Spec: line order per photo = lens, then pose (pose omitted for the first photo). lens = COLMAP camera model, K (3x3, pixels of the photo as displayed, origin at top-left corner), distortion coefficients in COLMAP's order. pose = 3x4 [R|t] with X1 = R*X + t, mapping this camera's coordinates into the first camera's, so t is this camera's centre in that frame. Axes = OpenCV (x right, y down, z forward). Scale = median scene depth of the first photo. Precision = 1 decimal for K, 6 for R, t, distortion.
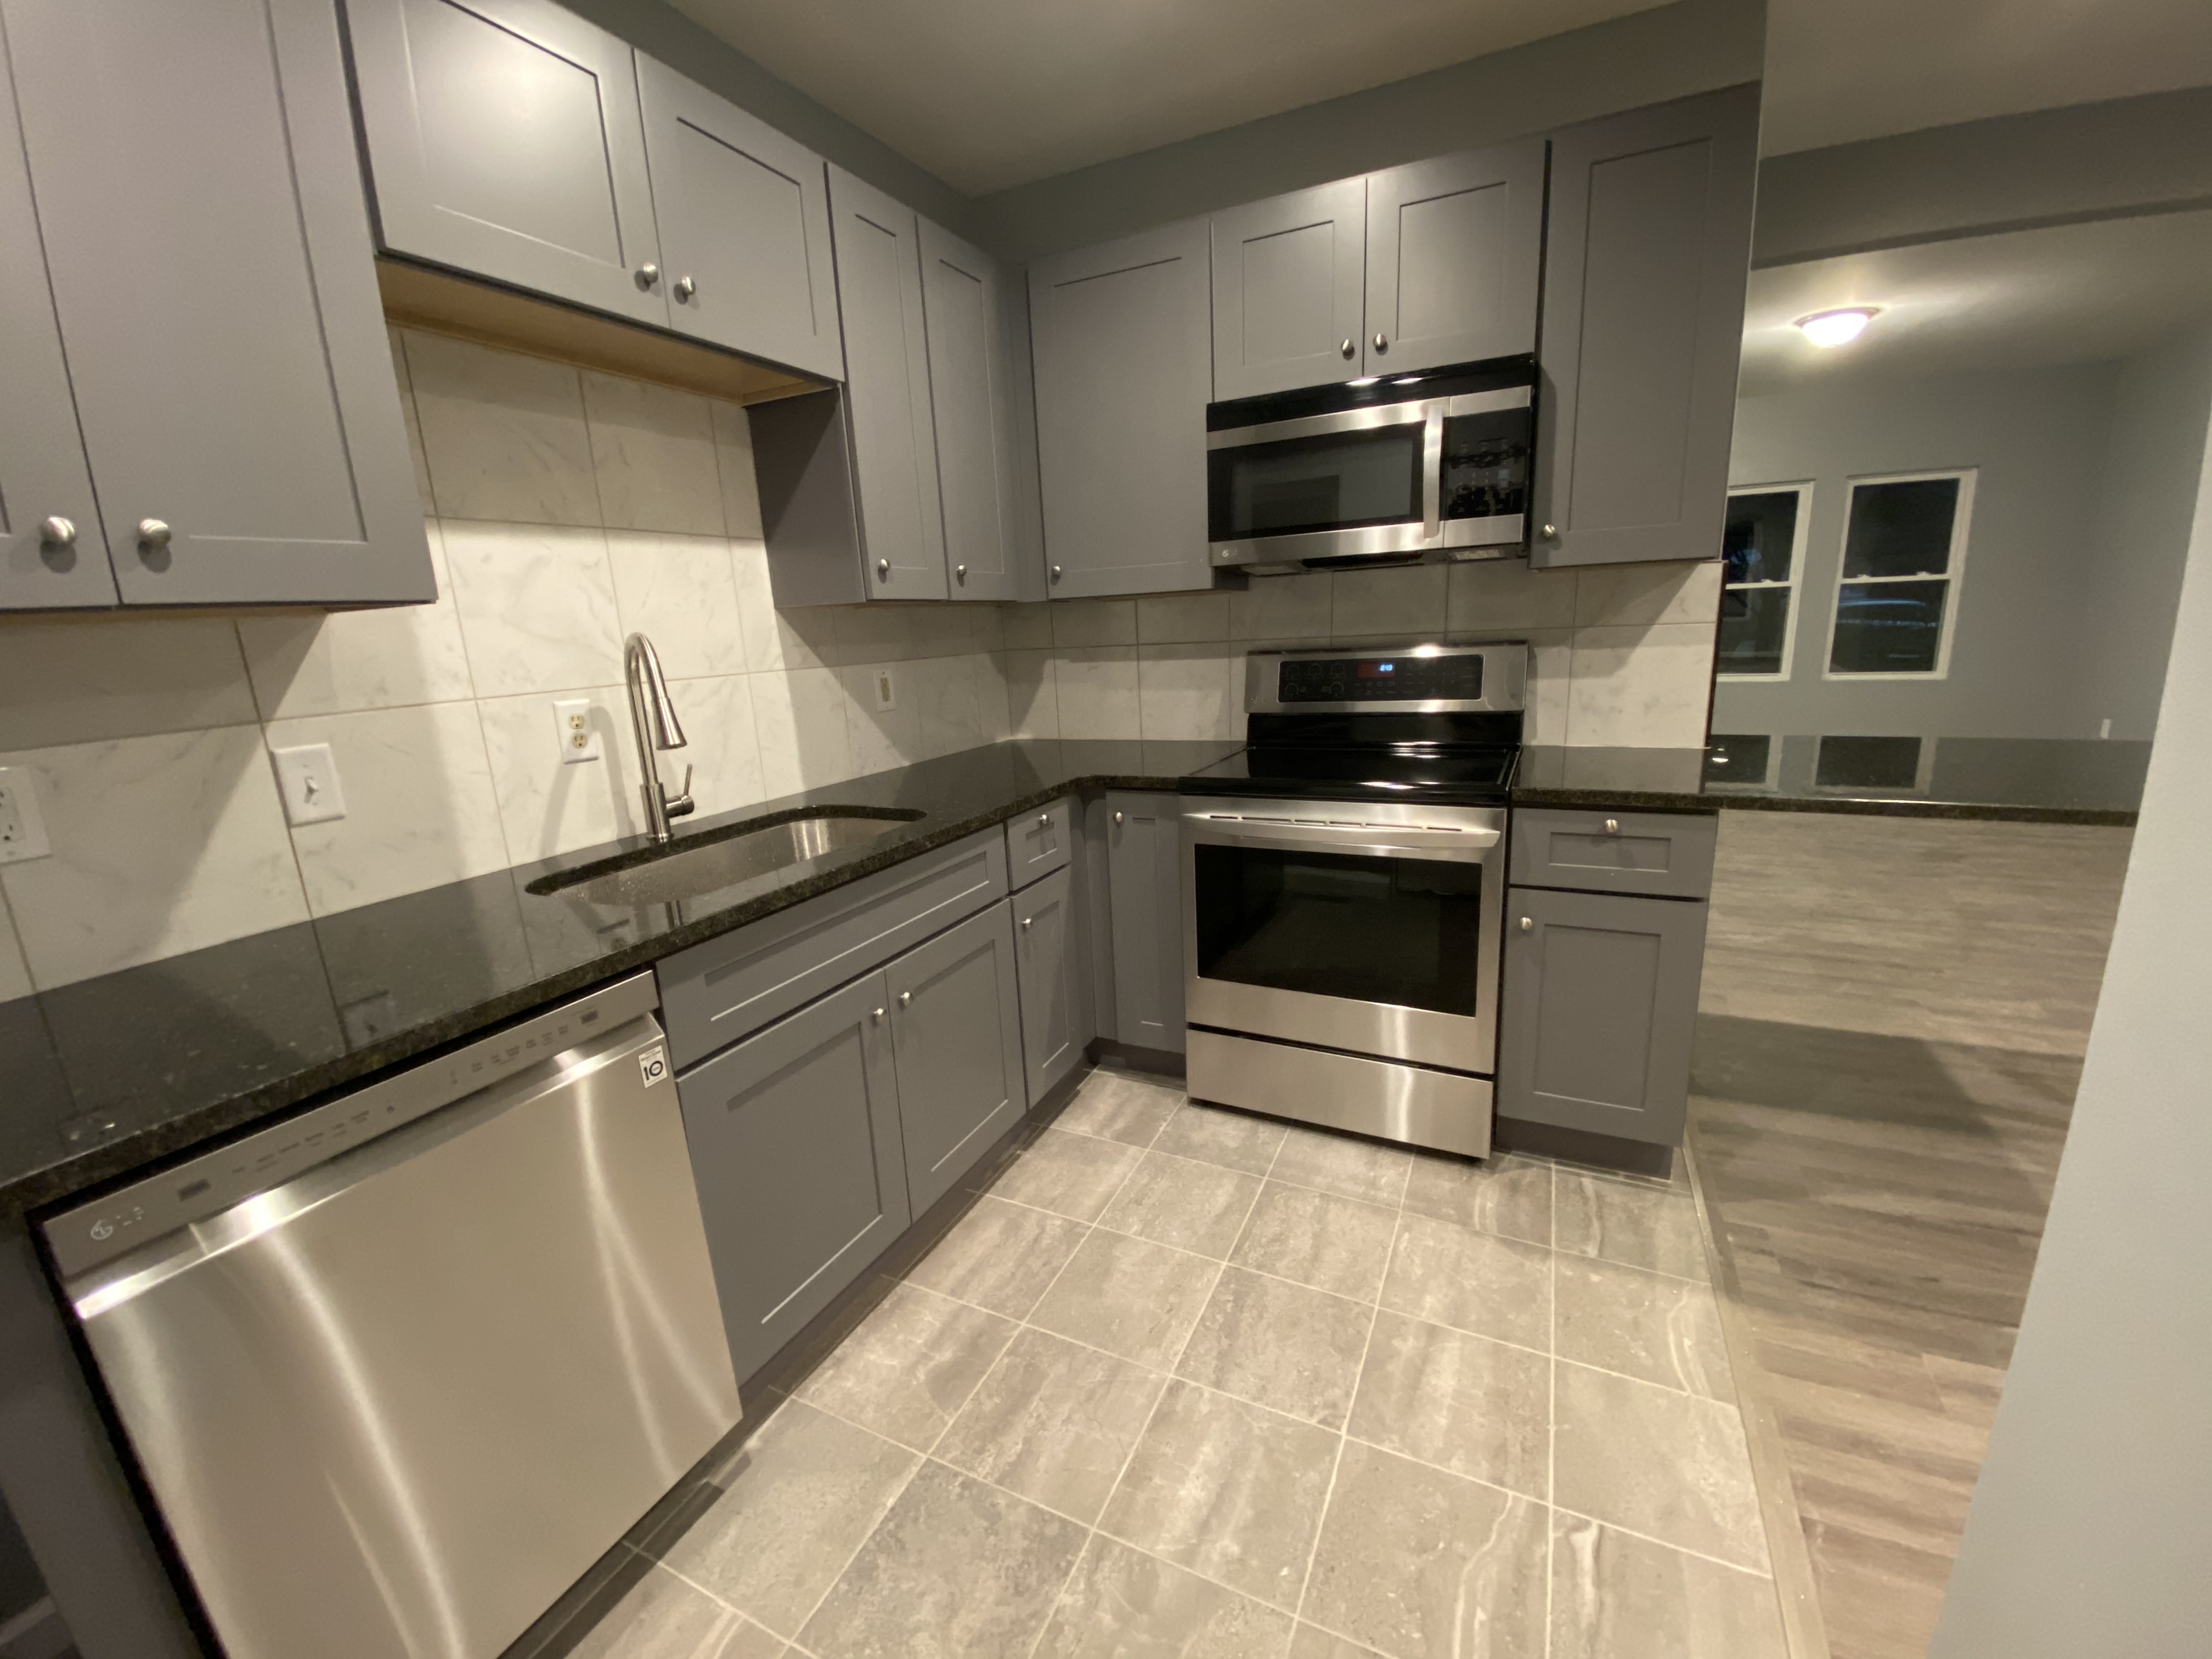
lens RADIAL K [[897.8, 0, 1107.4], [0, 897.8, 834.2], [0, 0, 1]] dist [0.000490, -0.000173]
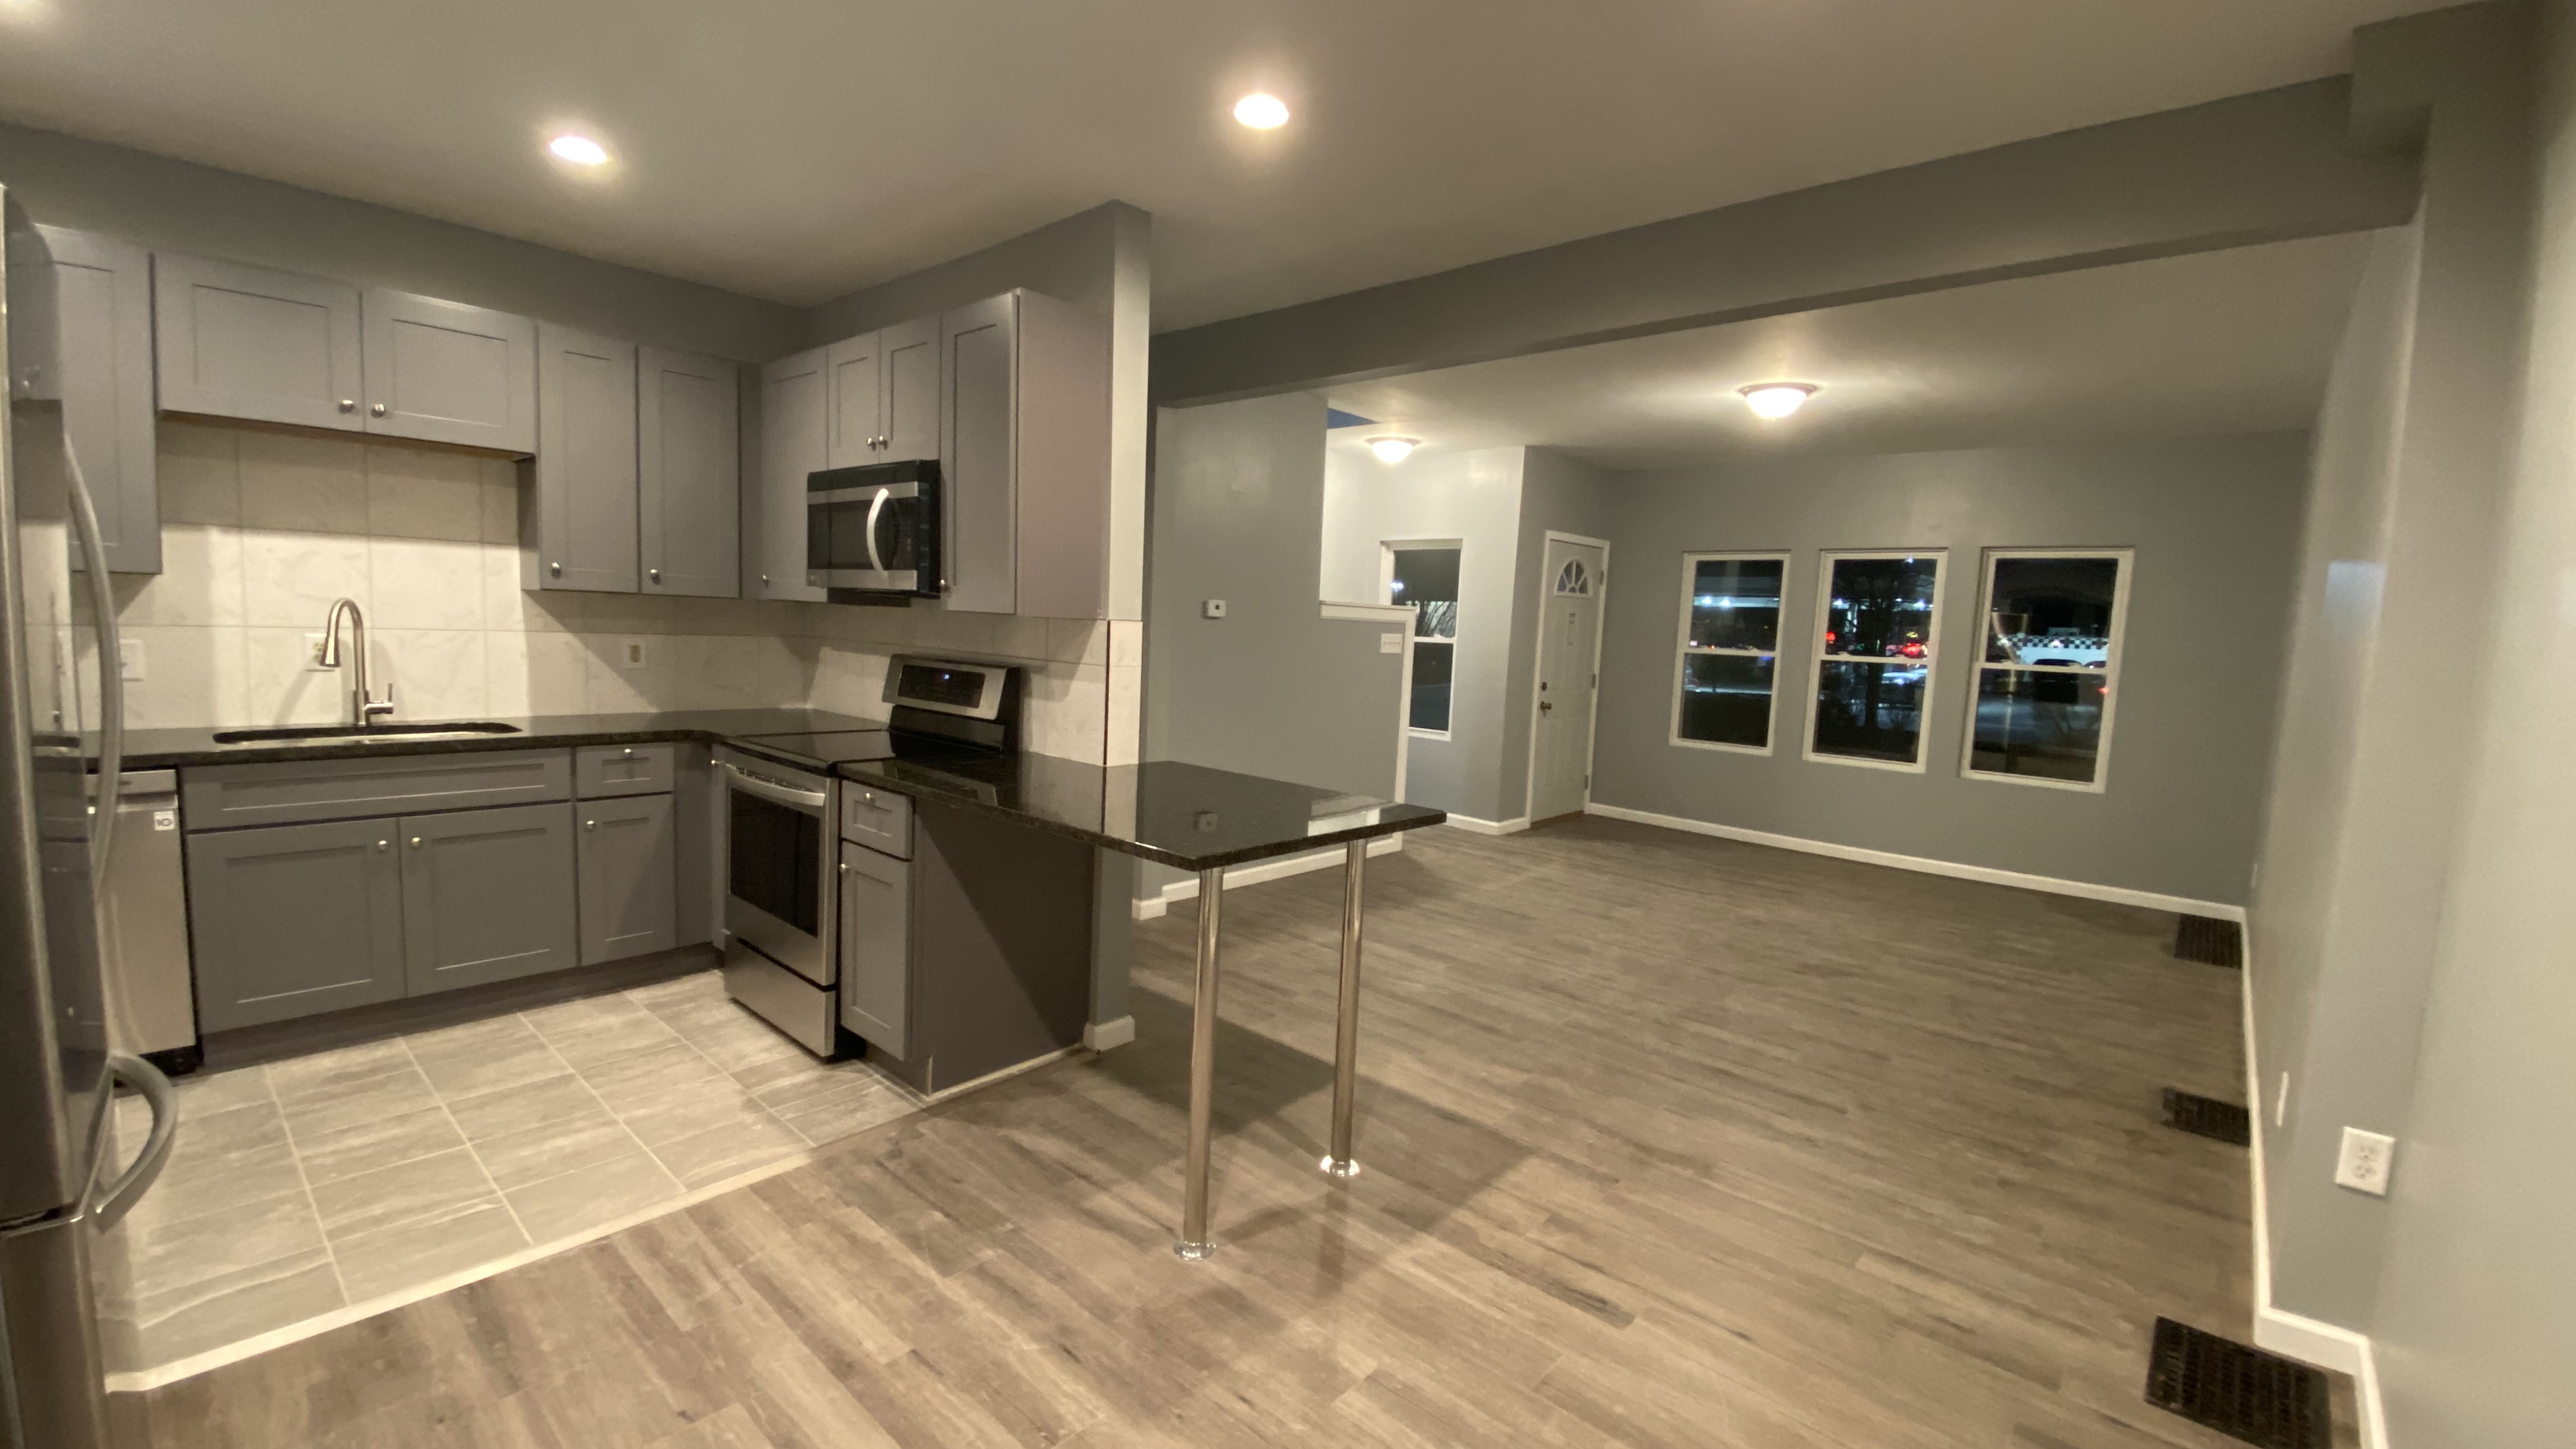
lens RADIAL K [[1065.2, 0, 1293.0], [0, 1065.2, 722.6], [0, 0, 1]] dist [-0.006269, -0.001396]
pose [[0.959658, 0.119253, -0.254629, 1.286620], [-0.152017, 0.981889, -0.113070, -0.032541], [0.236533, 0.147216, 0.960406, -0.332092]]
